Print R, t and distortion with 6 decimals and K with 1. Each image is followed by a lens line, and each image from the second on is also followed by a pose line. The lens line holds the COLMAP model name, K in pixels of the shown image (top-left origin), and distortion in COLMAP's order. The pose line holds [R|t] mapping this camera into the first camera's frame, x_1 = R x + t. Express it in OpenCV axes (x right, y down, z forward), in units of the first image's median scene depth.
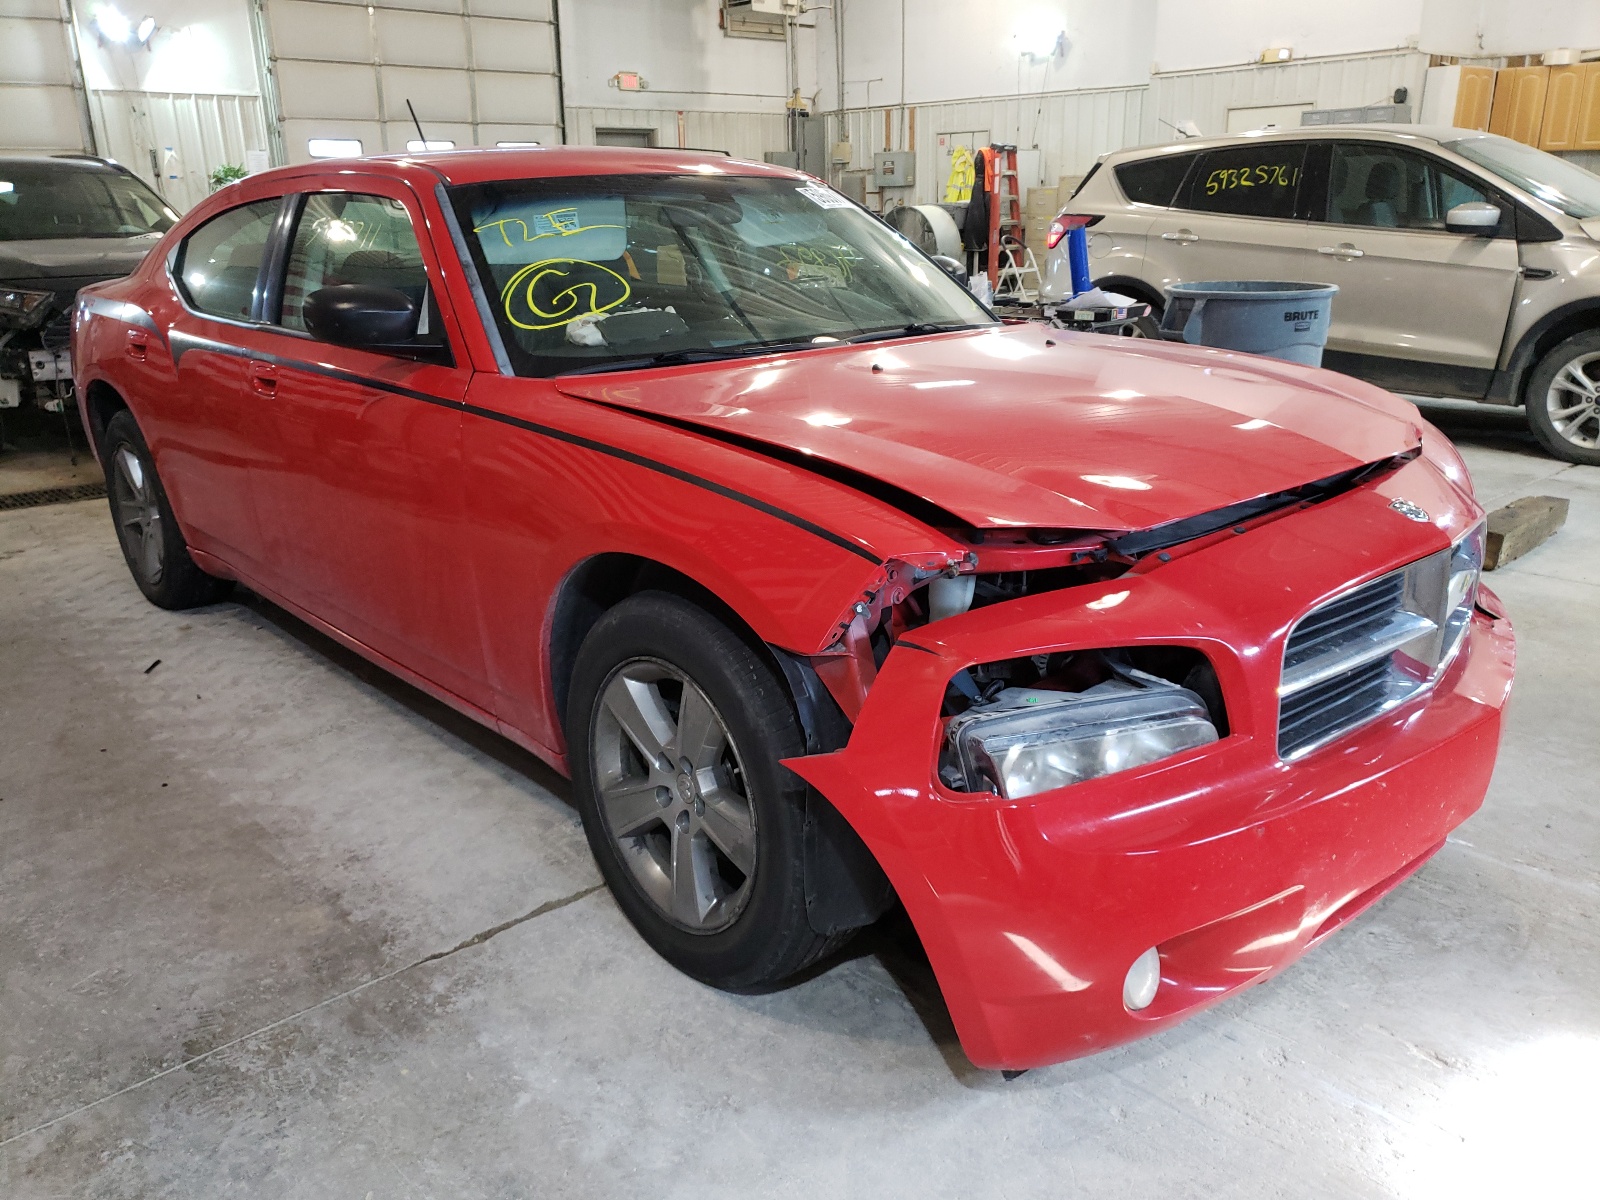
lens RADIAL K [[1299.5, 0, 791.0], [0, 1299.5, 608.7], [0, 0, 1]] dist [-0.008103, 0.047190]
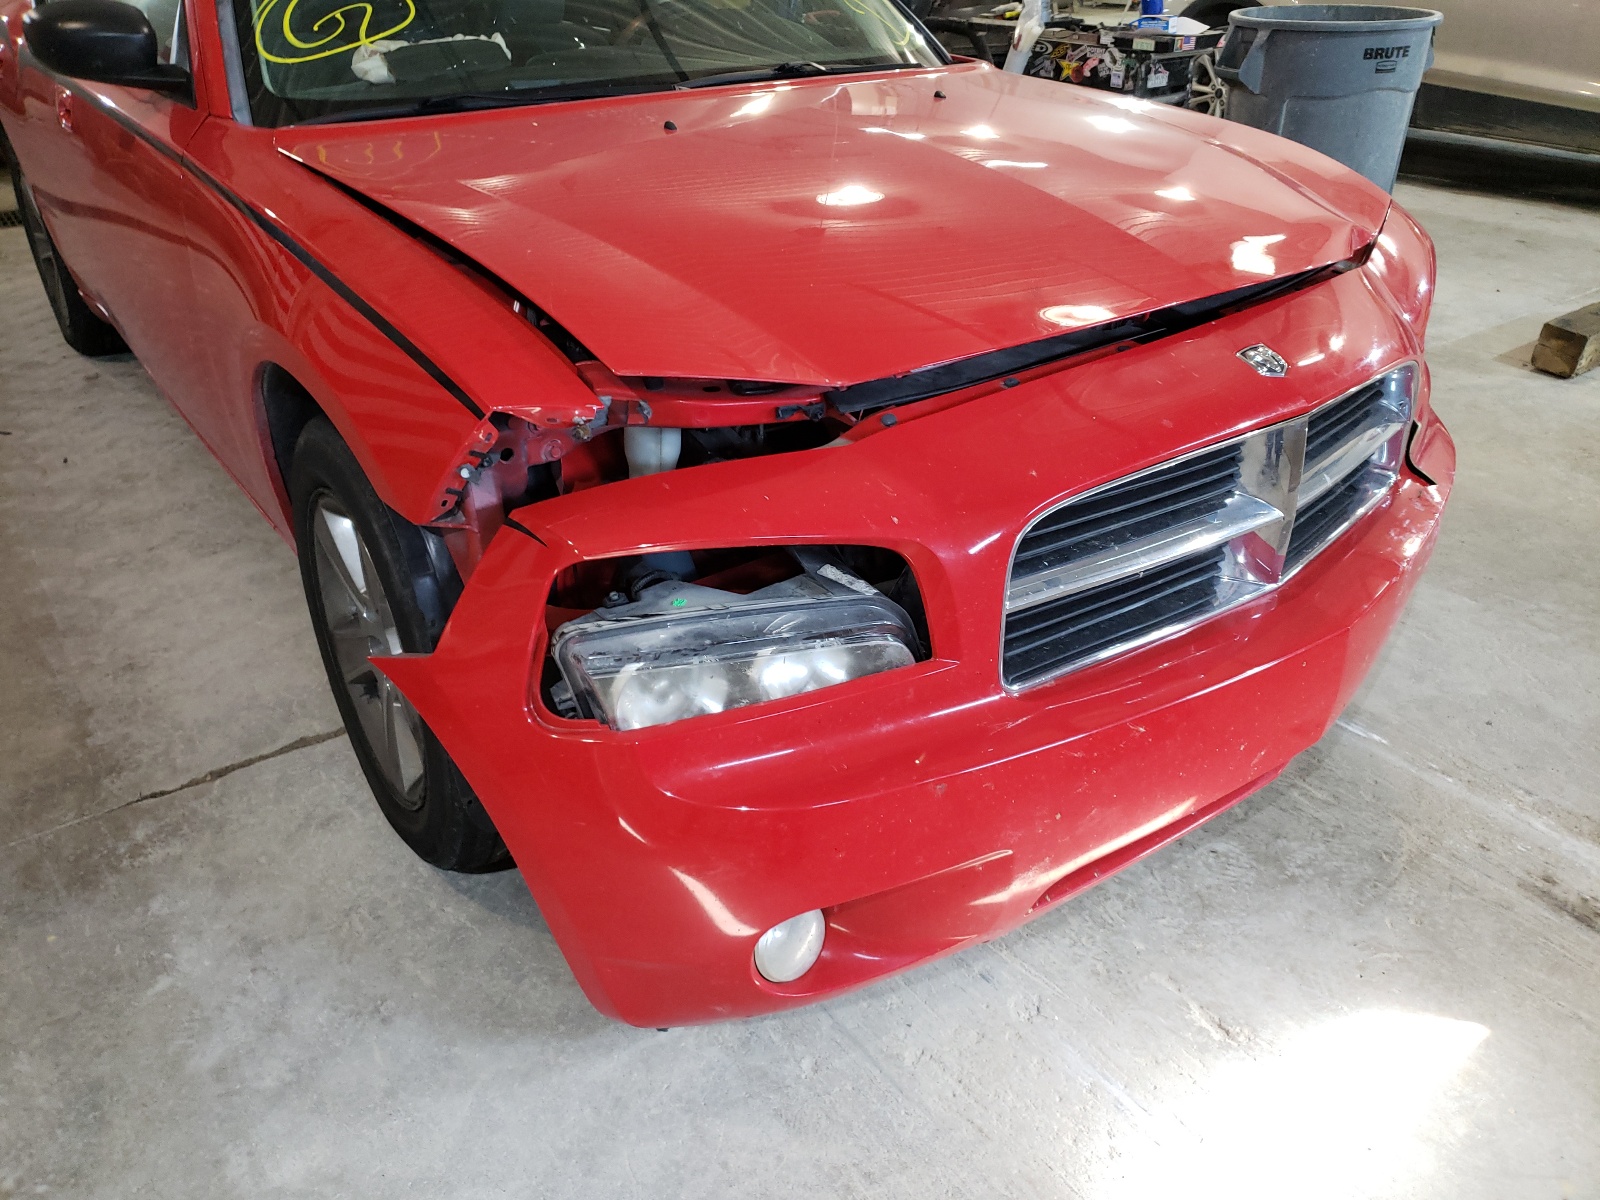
lens RADIAL K [[1299.5, 0, 799.4], [0, 1299.5, 594.6], [0, 0, 1]] dist [-0.008103, 0.047190]
pose [[0.994067, 0.063230, -0.088505, 0.275212], [-0.045044, 0.979934, 0.194164, -0.074939], [0.099006, -0.189026, 0.976968, 0.203229]]
